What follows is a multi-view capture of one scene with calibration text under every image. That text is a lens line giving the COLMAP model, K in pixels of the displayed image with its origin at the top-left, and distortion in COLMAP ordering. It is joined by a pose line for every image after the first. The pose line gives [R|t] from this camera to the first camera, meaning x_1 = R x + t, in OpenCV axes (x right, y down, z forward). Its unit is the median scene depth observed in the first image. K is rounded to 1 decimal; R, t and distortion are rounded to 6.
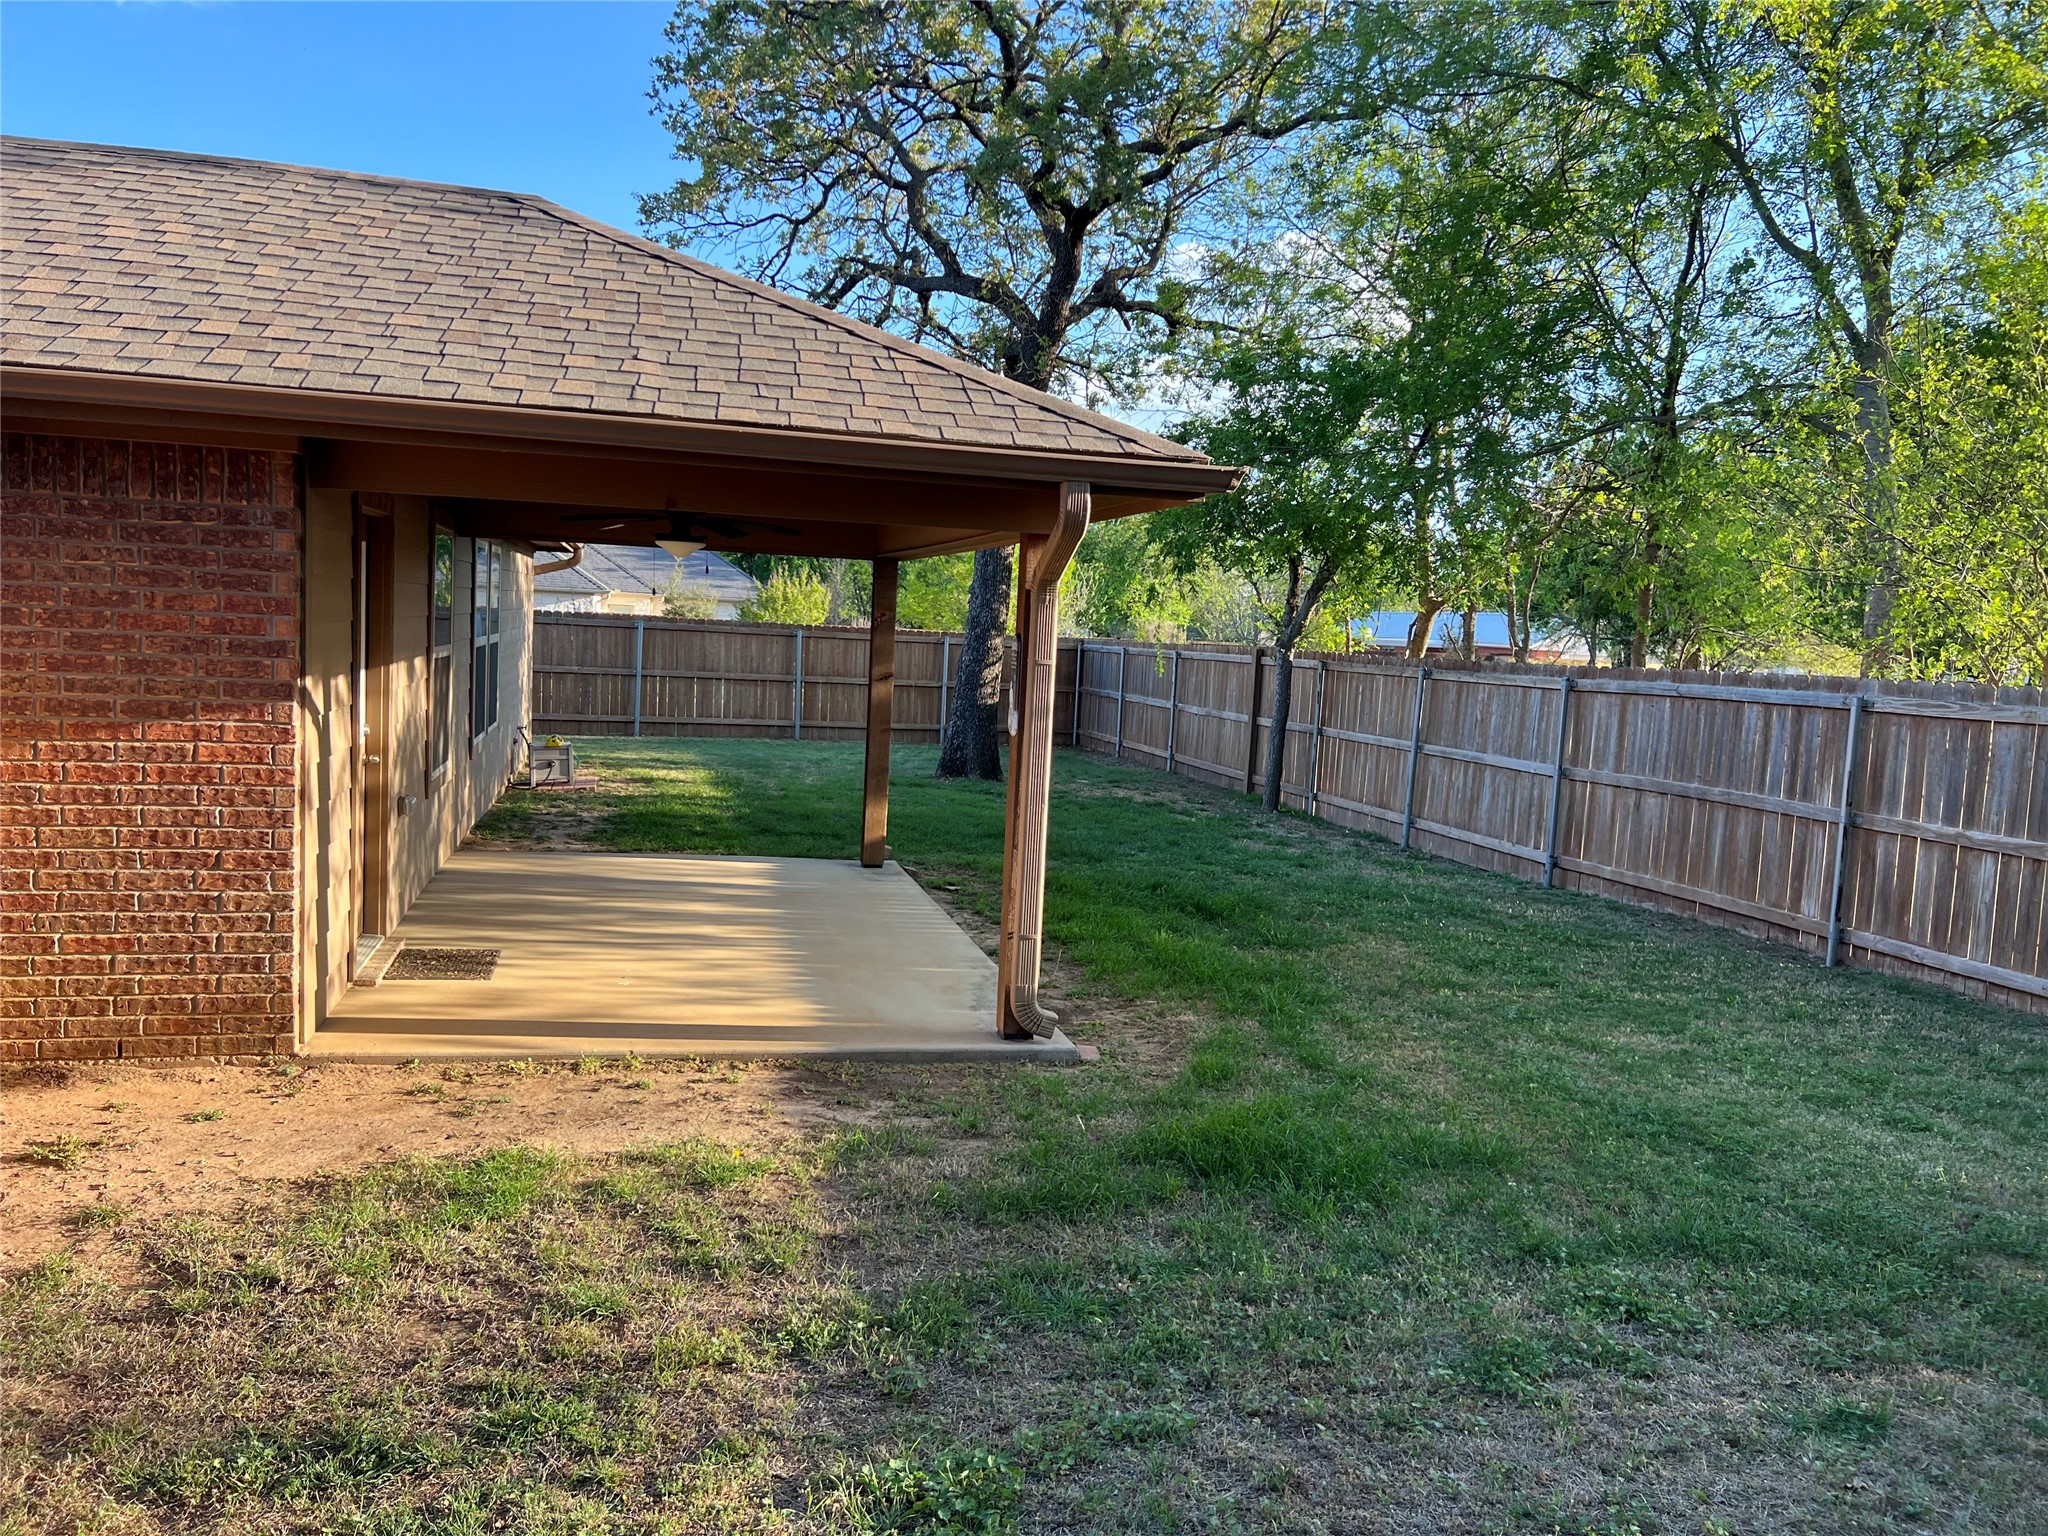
lens RADIAL K [[1544.8, 0, 1025.5], [0, 1544.8, 769.4], [0, 0, 1]] dist [0.011582, 0.002074]
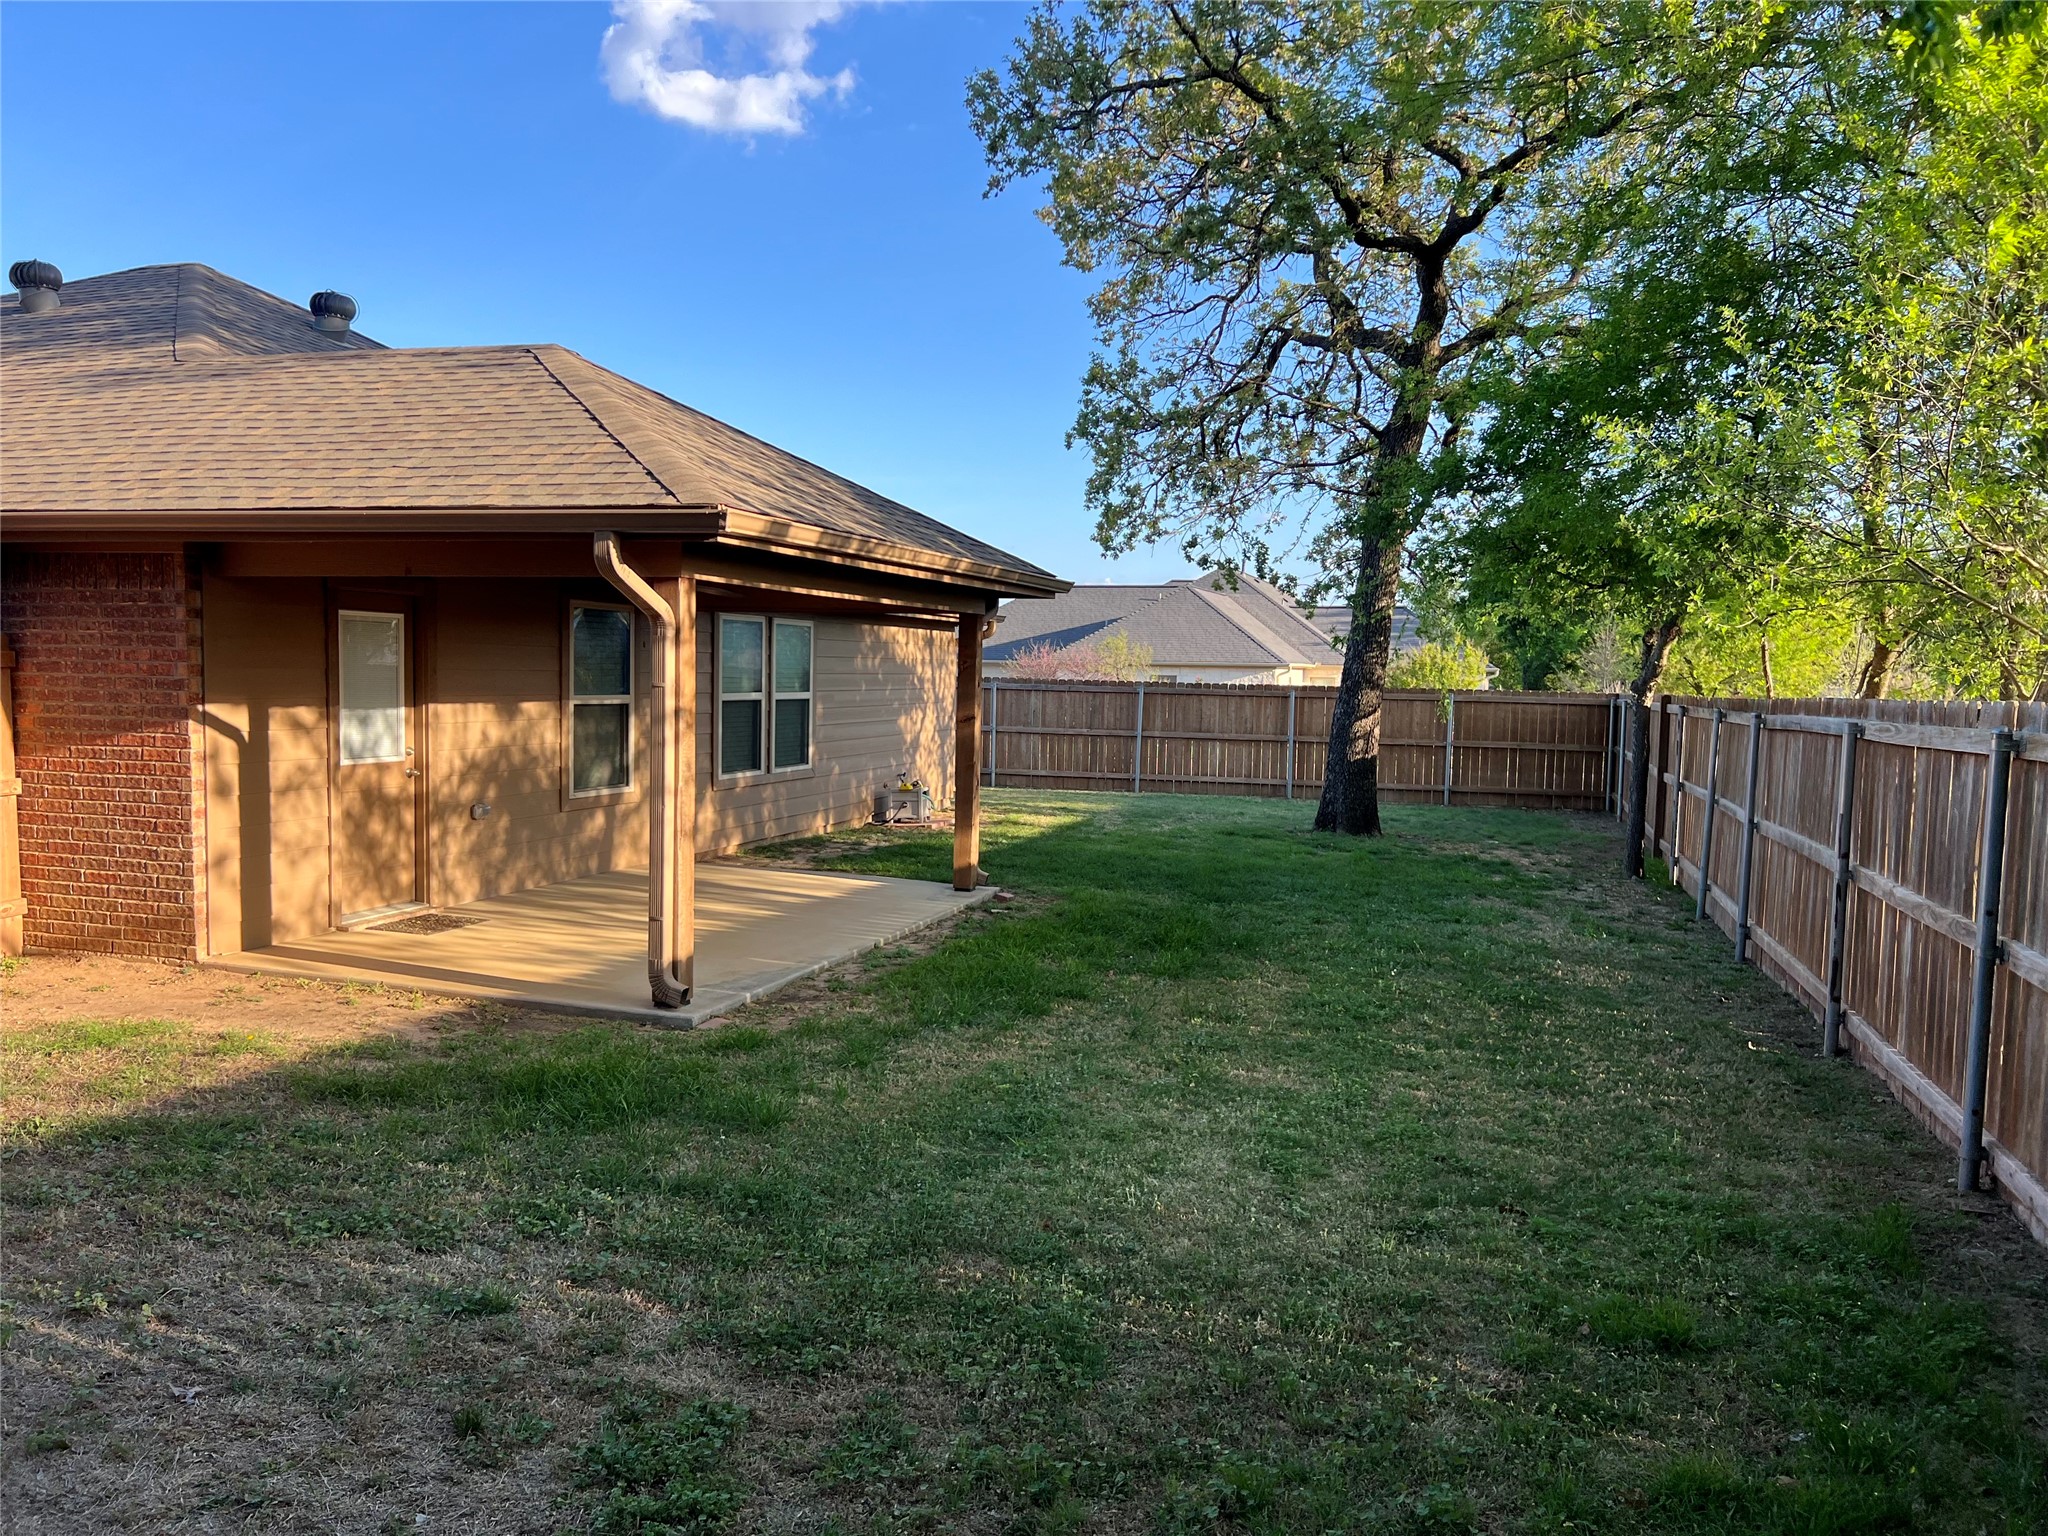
lens RADIAL K [[1552.9, 0, 1022.3], [0, 1552.9, 802.7], [0, 0, 1]] dist [0.008982, 0.000163]
pose [[0.853260, 0.014786, -0.521277, 0.983611], [-0.030010, 0.999334, -0.020776, 0.042107], [0.520622, 0.033371, 0.853135, 0.146677]]
